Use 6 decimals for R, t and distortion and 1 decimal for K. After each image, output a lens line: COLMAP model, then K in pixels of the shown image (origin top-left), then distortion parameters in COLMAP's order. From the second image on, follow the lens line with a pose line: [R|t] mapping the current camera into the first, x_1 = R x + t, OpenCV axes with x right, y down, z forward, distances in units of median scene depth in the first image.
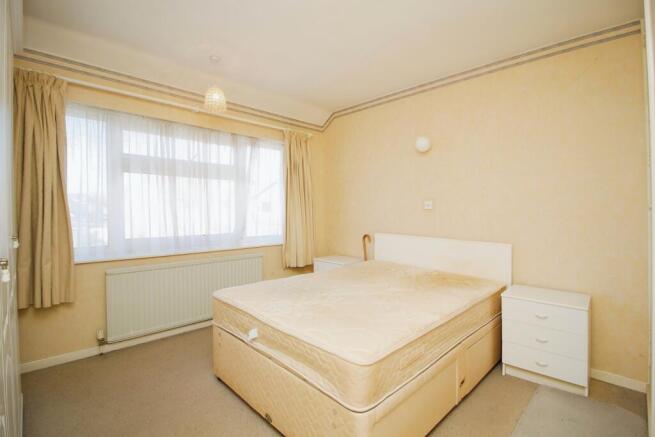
lens RADIAL K [[305.5, 0, 325.9], [0, 305.5, 210.2], [0, 0, 1]] dist [-0.027895, -0.000174]
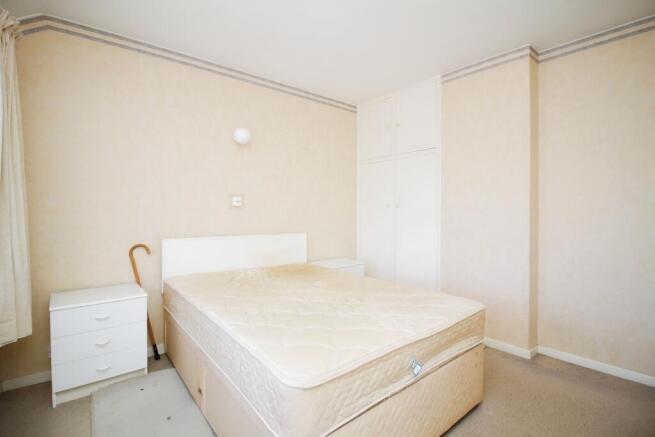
lens RADIAL K [[305.5, 0, 325.9], [0, 305.5, 210.2], [0, 0, 1]] dist [-0.027895, -0.000174]
pose [[0.080591, -0.000441, 0.996747, -0.569262], [0.002782, 0.999996, 0.000218, 0.009716], [-0.996743, 0.002755, 0.080591, 0.650986]]
